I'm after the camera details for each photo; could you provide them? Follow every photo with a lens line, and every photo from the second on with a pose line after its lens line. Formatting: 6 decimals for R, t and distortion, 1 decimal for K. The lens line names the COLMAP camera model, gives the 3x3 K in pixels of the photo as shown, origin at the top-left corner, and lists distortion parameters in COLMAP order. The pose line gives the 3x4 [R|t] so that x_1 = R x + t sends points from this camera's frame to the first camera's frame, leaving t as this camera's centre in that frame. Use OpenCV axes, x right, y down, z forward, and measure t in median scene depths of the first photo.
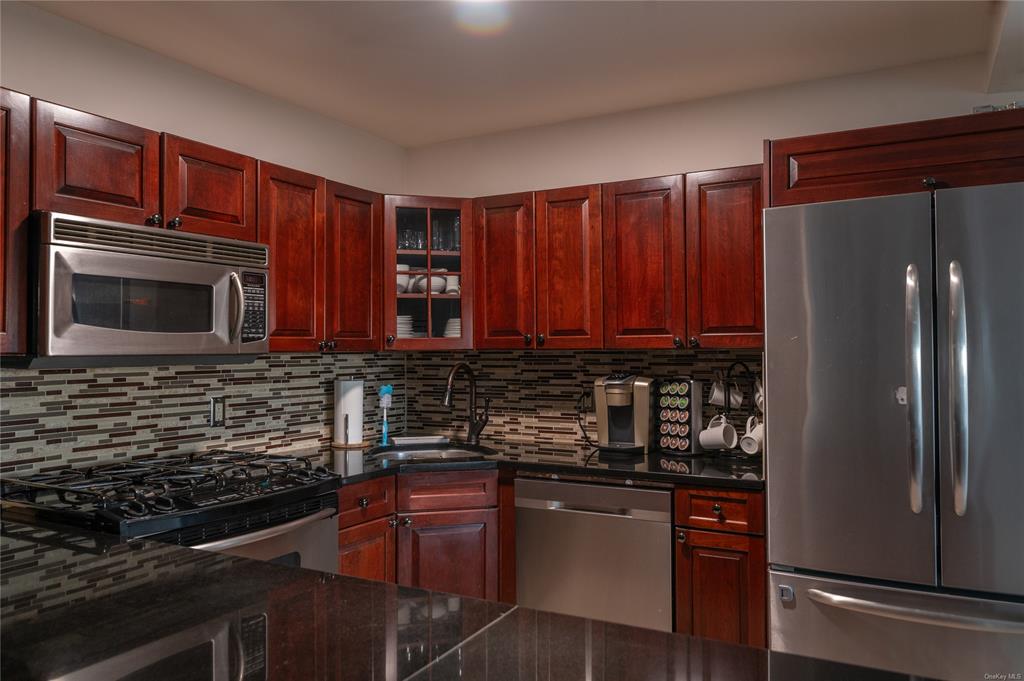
lens RADIAL K [[754.3, 0, 512.2], [0, 754.3, 344.8], [0, 0, 1]] dist [0.005981, 0.001013]
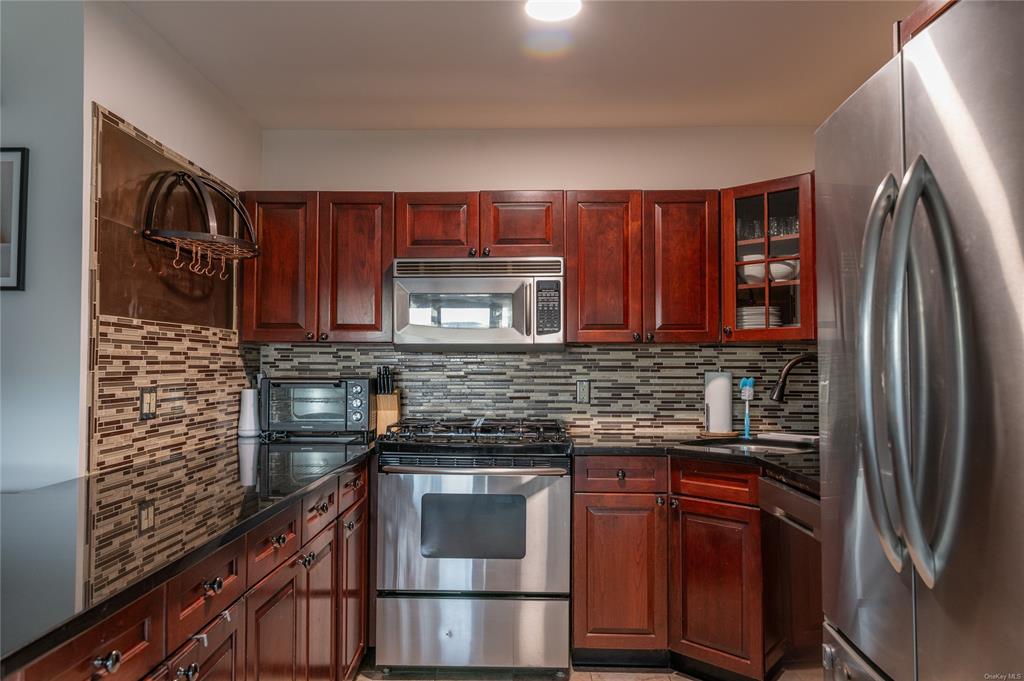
lens RADIAL K [[754.3, 0, 511.7], [0, 754.3, 338.9], [0, 0, 1]] dist [0.005981, 0.001013]
pose [[0.457836, -0.028111, -0.888592, 0.604414], [0.002310, 0.999534, -0.030431, 0.033944], [0.889033, 0.011880, 0.457688, 0.279026]]
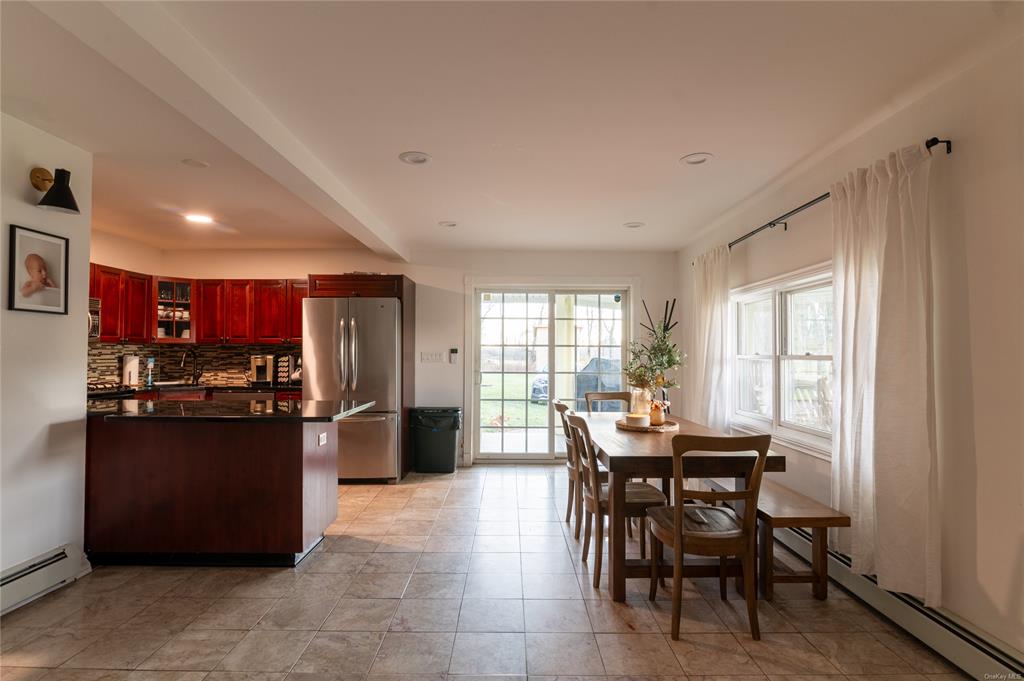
lens RADIAL K [[516.0, 0, 494.4], [0, 516.0, 339.8], [0, 0, 1]] dist [-0.000155, 0.001038]
pose [[0.894412, 0.017573, 0.446898, 0.064597], [-0.008577, 0.999718, -0.022144, 0.023955], [-0.447161, 0.015973, 0.894311, -0.885790]]
